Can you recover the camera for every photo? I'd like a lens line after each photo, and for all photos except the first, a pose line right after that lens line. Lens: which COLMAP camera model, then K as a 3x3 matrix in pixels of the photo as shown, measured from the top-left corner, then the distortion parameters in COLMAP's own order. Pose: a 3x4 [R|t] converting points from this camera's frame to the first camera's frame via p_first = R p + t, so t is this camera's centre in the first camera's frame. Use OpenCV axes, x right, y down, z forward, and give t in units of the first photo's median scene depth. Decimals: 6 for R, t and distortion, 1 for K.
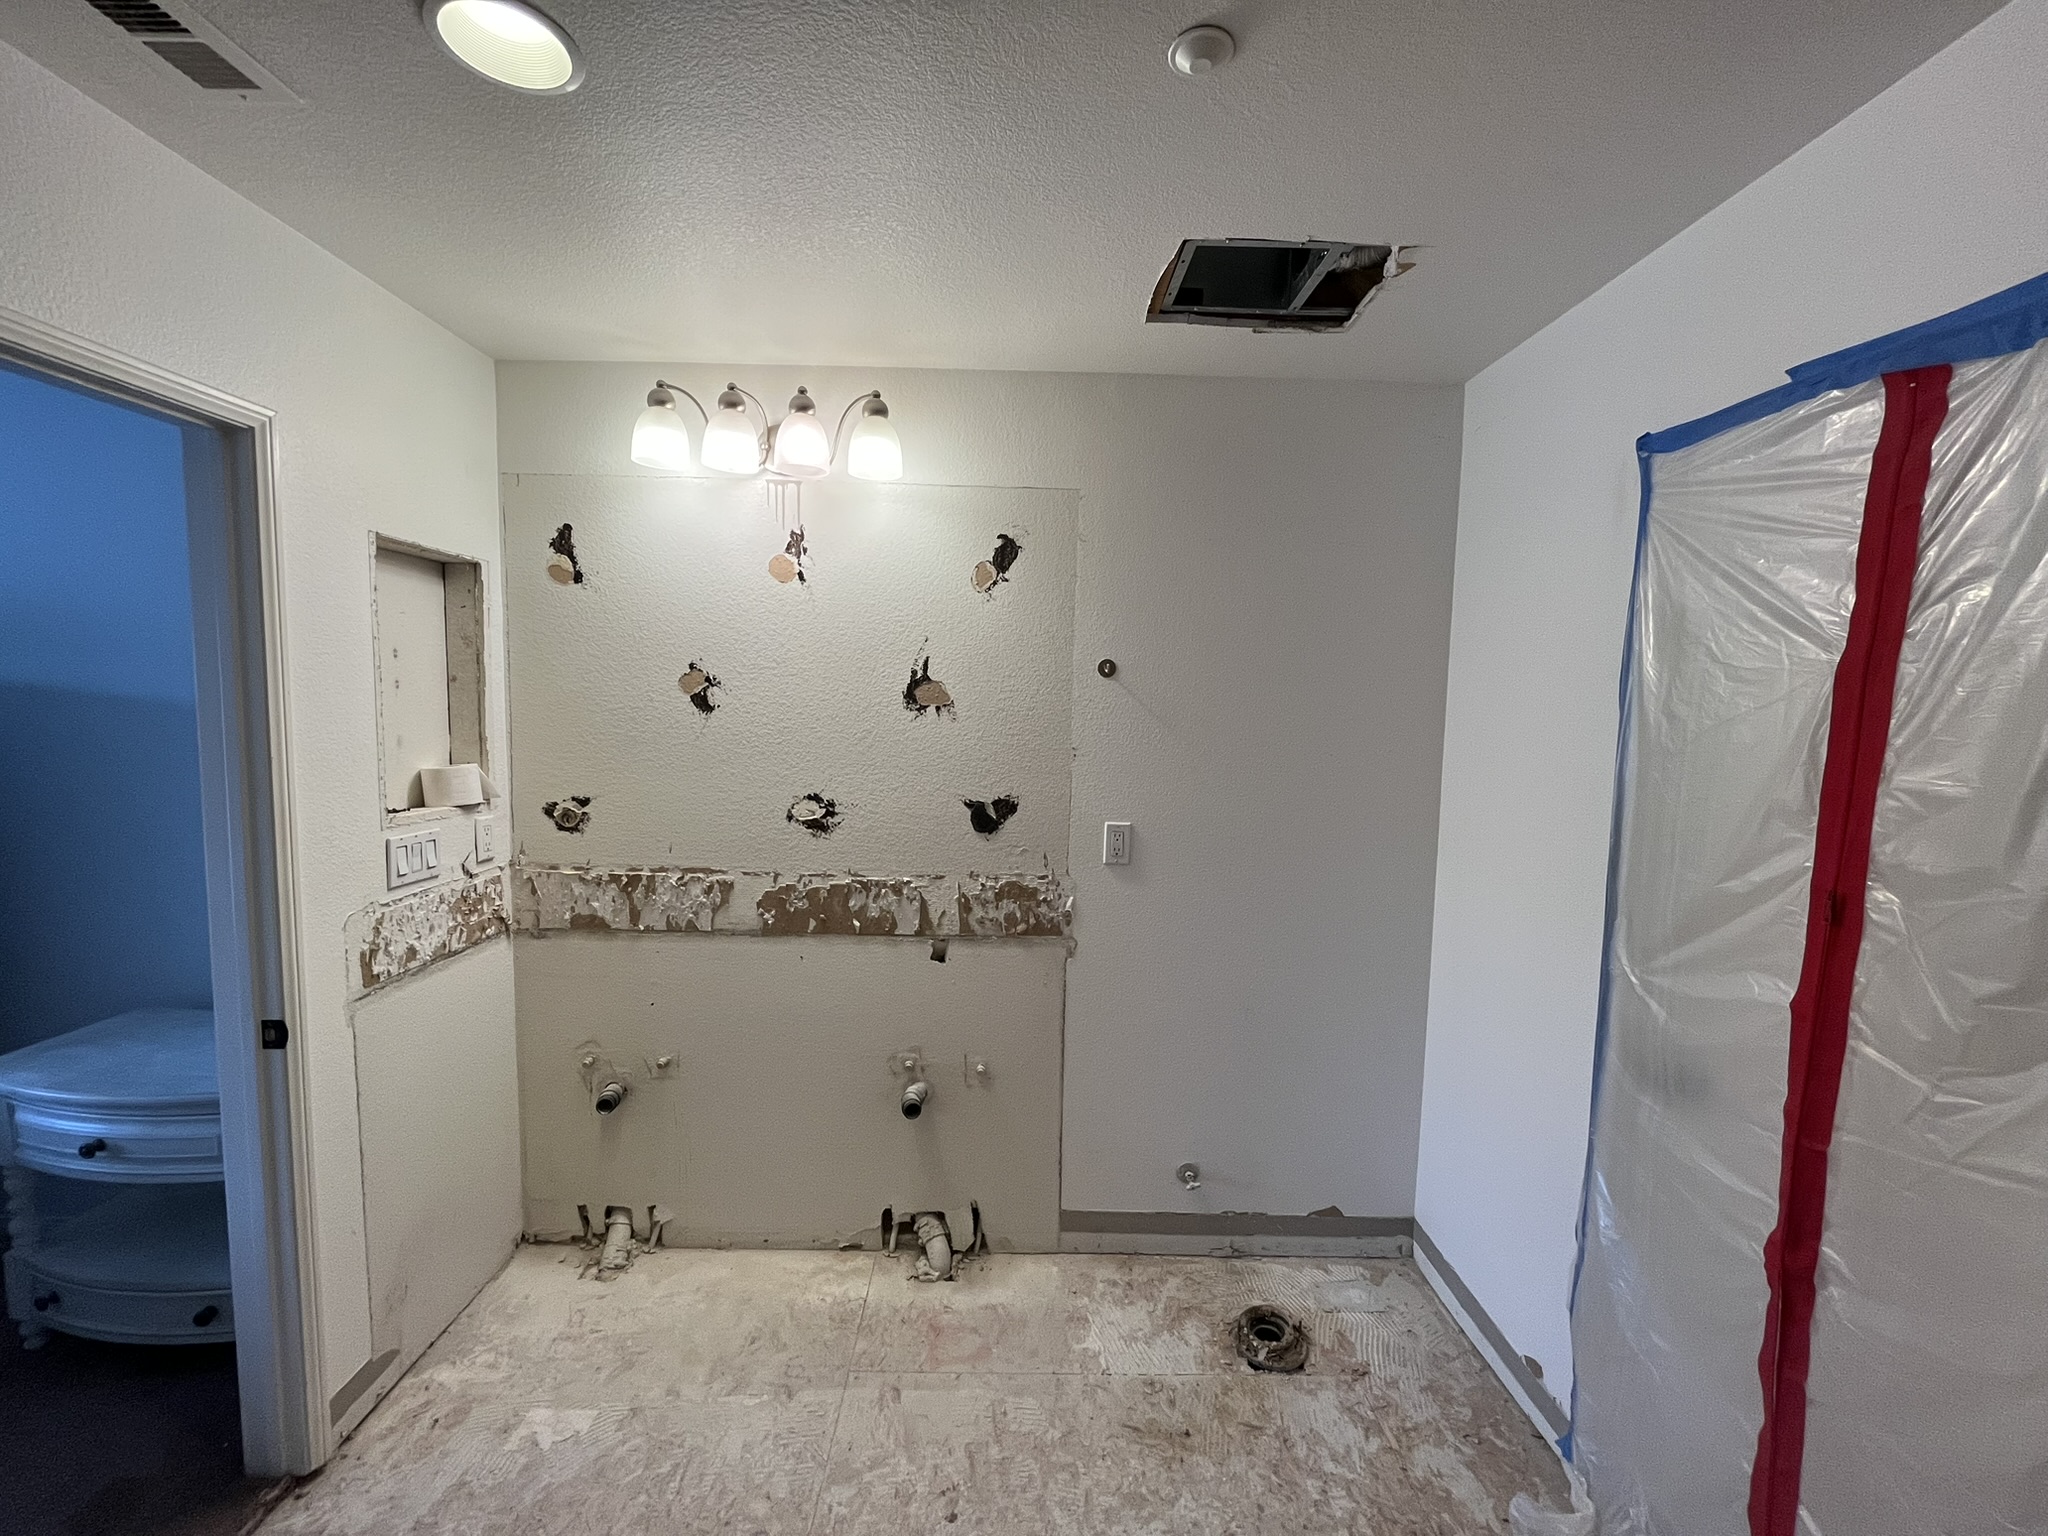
lens RADIAL K [[831.0, 0, 1024.8], [0, 831.0, 767.1], [0, 0, 1]] dist [-0.001970, -0.000083]
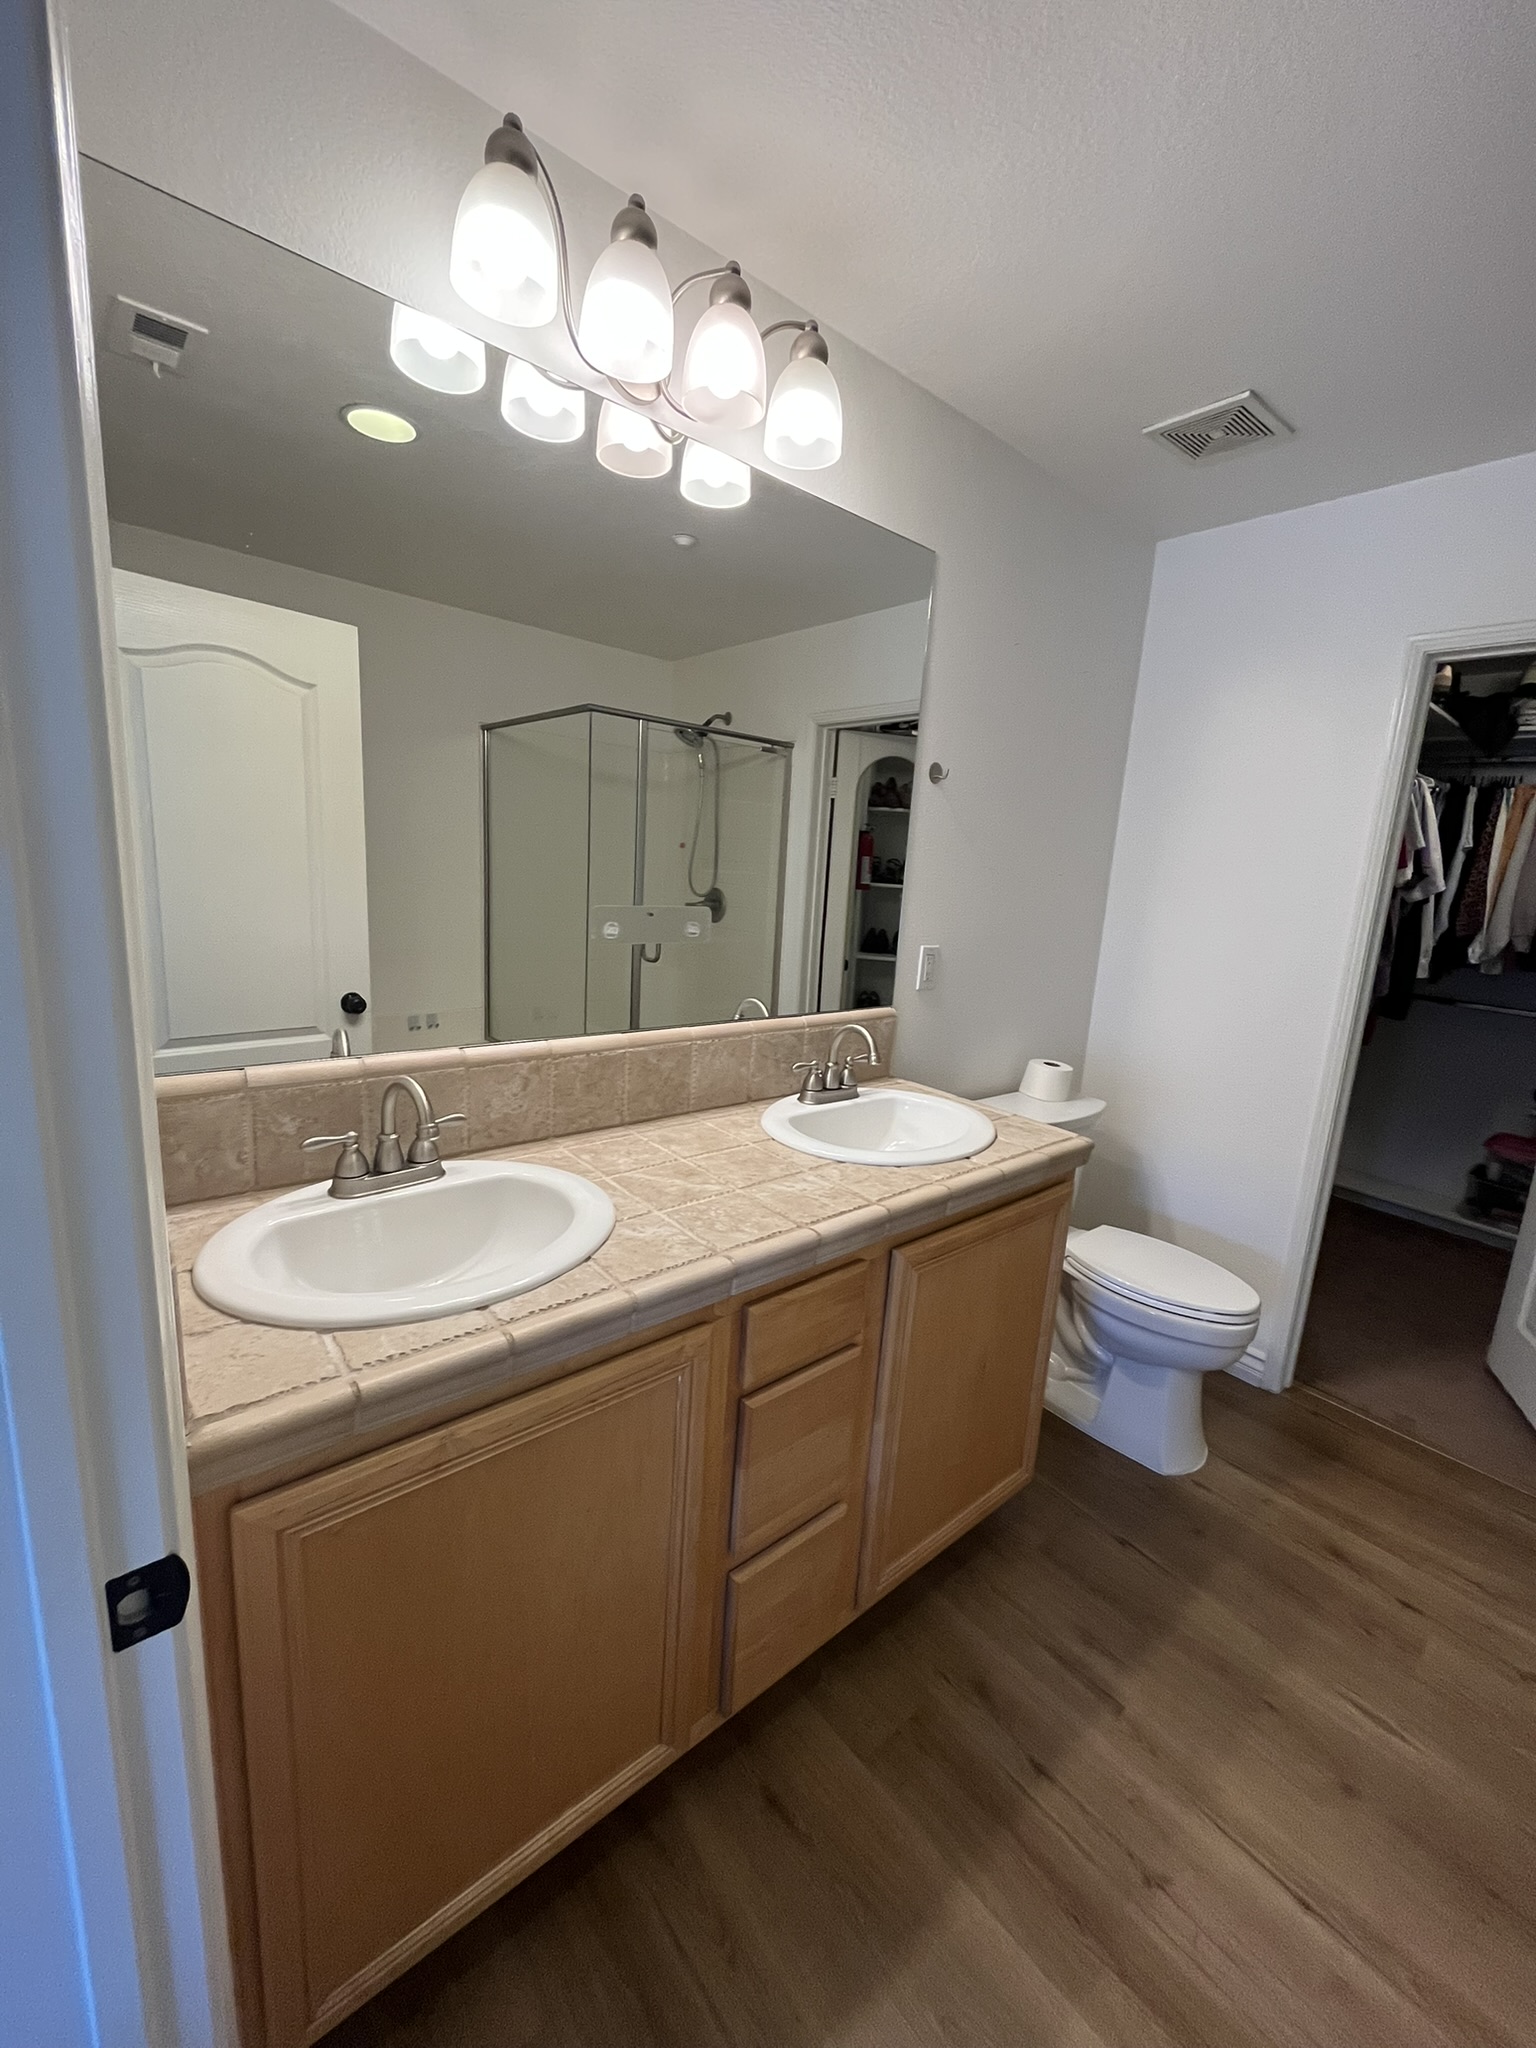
lens RADIAL K [[831.0, 0, 768.7], [0, 831.0, 1021.8], [0, 0, 1]] dist [-0.001970, -0.000083]
pose [[0.767692, -0.097503, 0.633358, -0.760601], [0.003658, 0.989007, 0.147821, 0.015581], [-0.640809, -0.111164, 0.759610, 0.487181]]
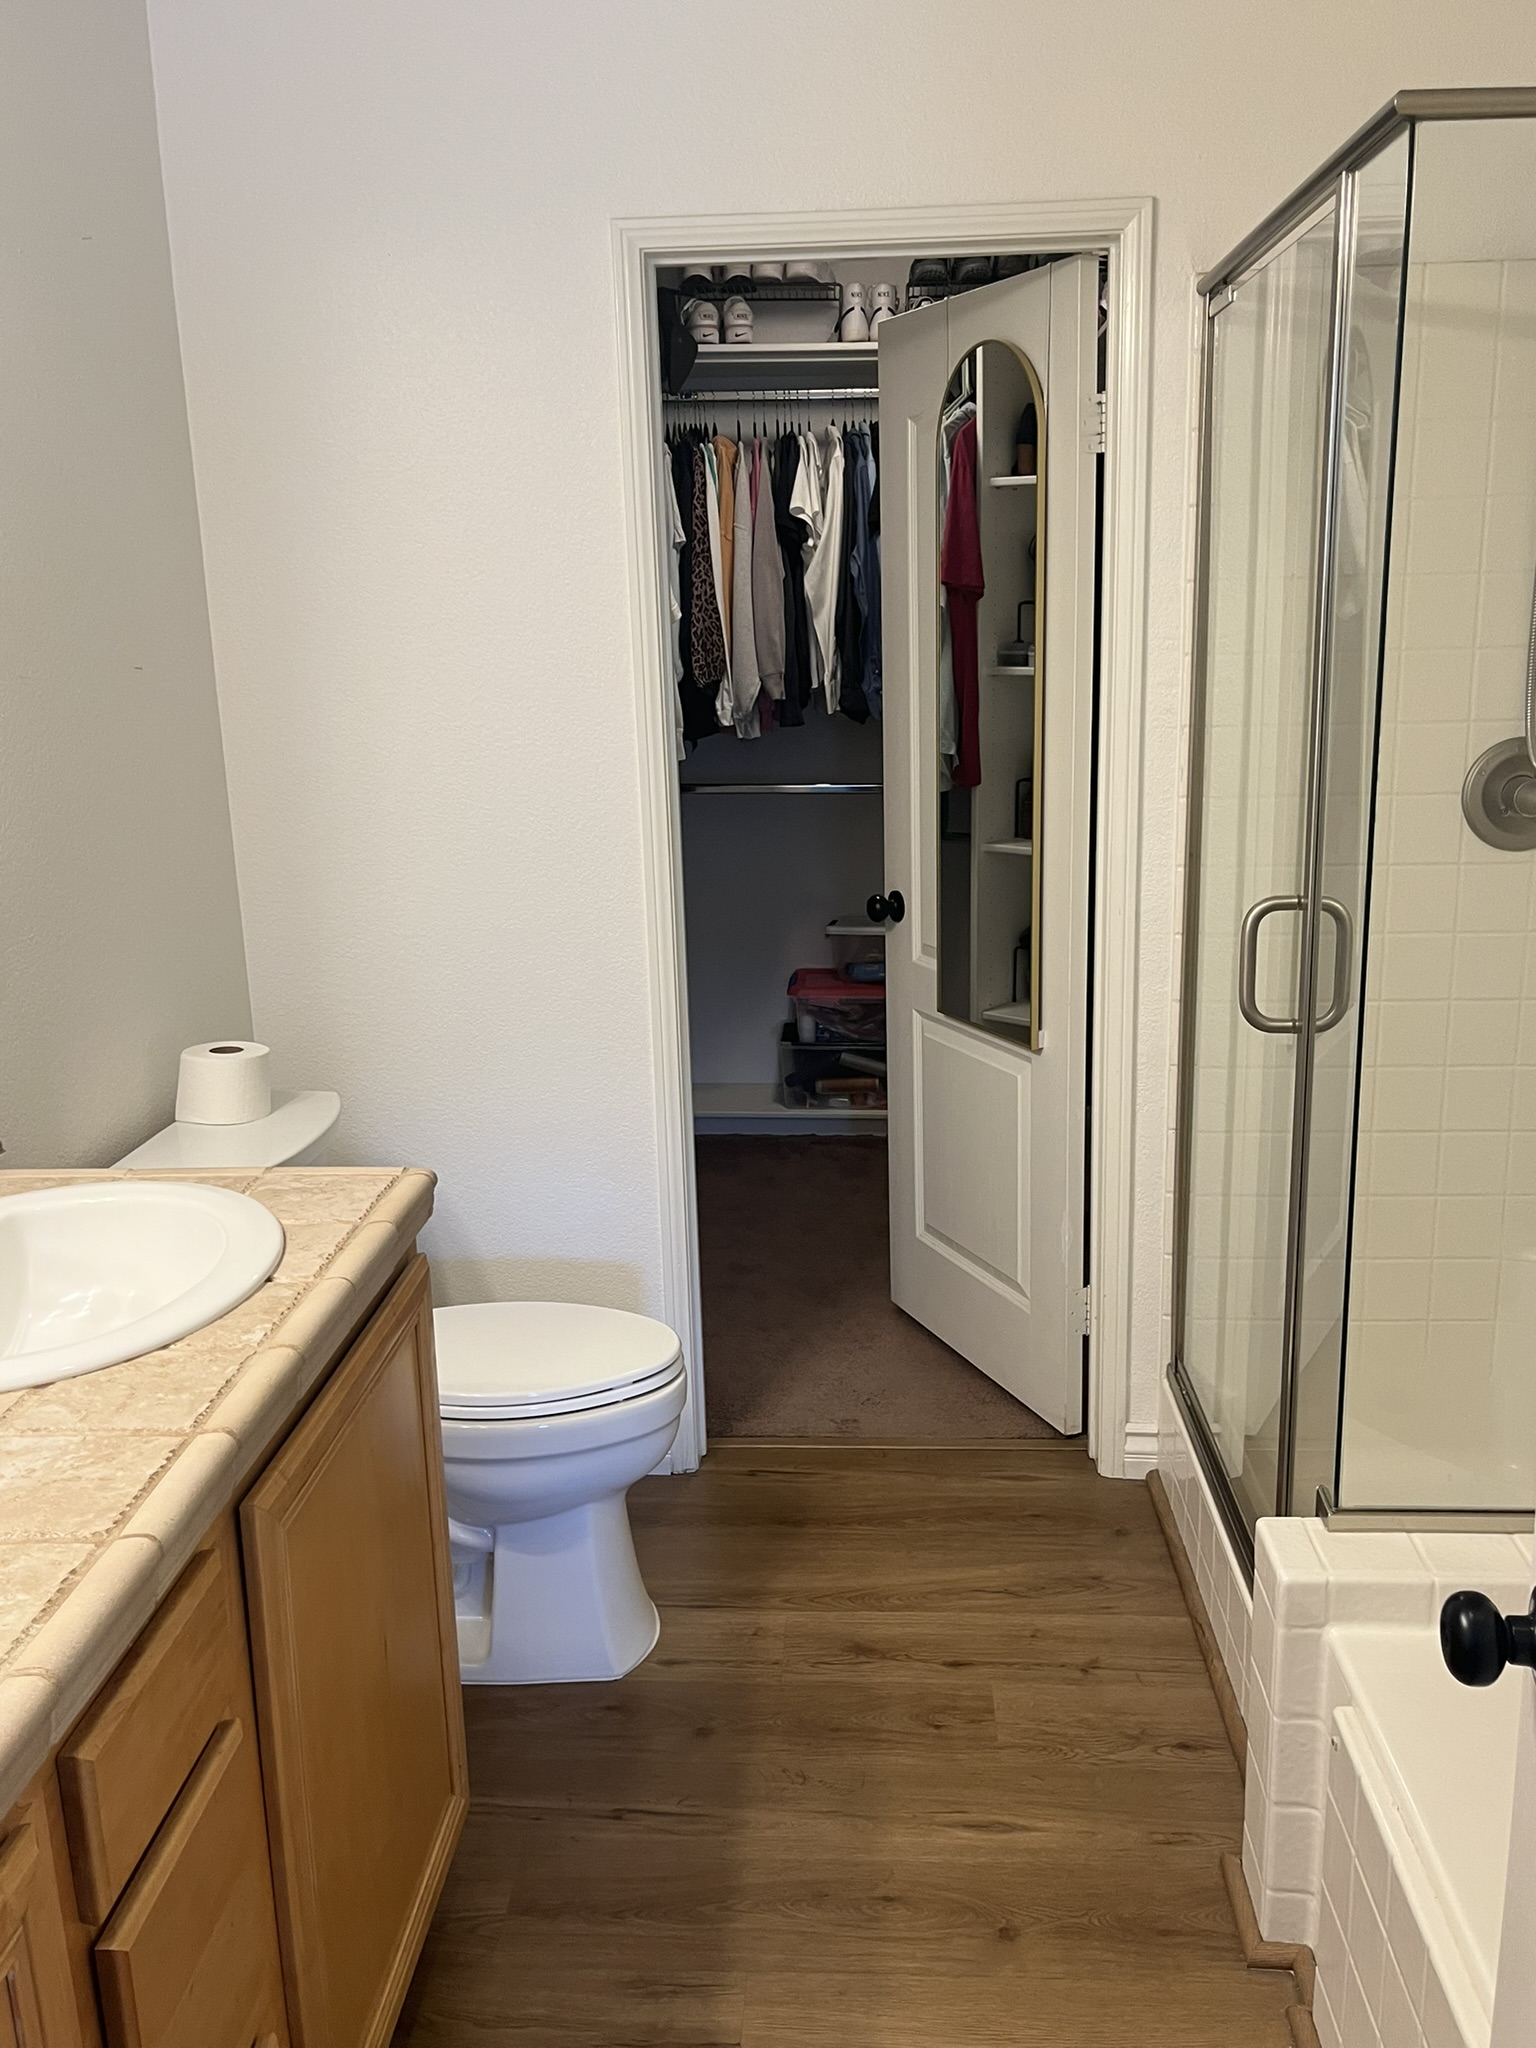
lens RADIAL K [[1755.0, 0, 778.6], [0, 1755.0, 1027.3], [0, 0, 1]] dist [0.070864, -0.071695]
pose [[0.064899, -0.261581, 0.962997, -0.901476], [0.109043, 0.961112, 0.253720, -0.046050], [-0.991916, 0.088542, 0.090899, 0.626992]]
